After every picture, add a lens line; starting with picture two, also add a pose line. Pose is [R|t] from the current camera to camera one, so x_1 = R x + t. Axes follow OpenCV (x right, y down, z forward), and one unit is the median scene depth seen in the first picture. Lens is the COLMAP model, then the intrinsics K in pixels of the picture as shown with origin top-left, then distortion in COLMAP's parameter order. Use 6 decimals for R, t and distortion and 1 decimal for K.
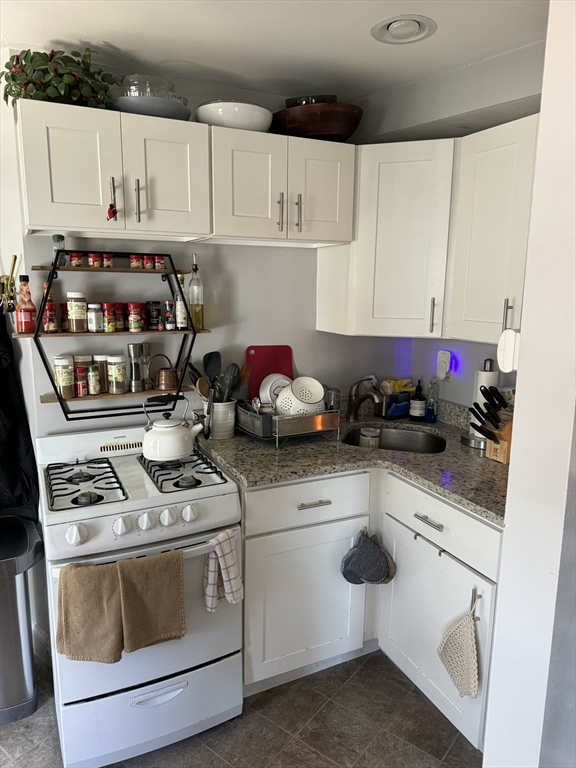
lens RADIAL K [[543.4, 0, 288.0], [0, 543.4, 384.0], [0, 0, 1]] dist [0.183150, -0.320873]
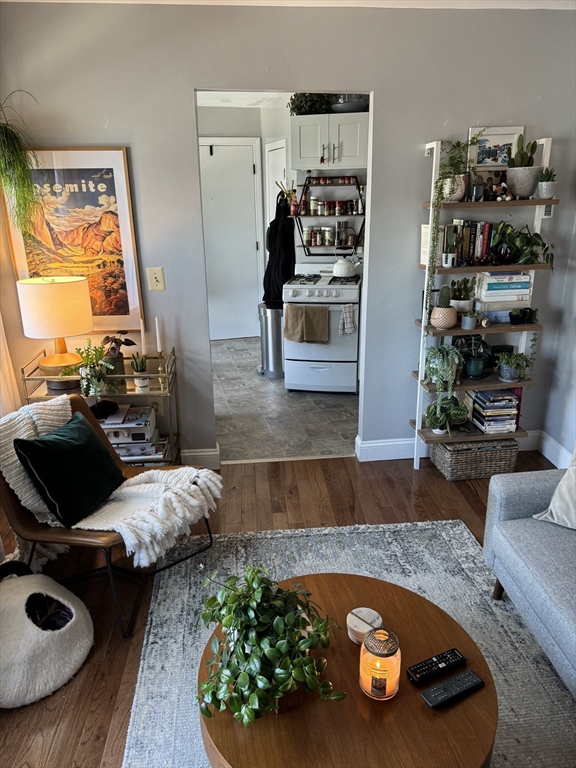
lens RADIAL K [[543.4, 0, 288.0], [0, 543.4, 384.0], [0, 0, 1]] dist [0.183150, -0.320873]
pose [[0.797196, 0.182662, -0.575425, 0.946418], [-0.084504, 0.977508, 0.193228, 0.151091], [0.597778, -0.105415, 0.794701, -0.909370]]
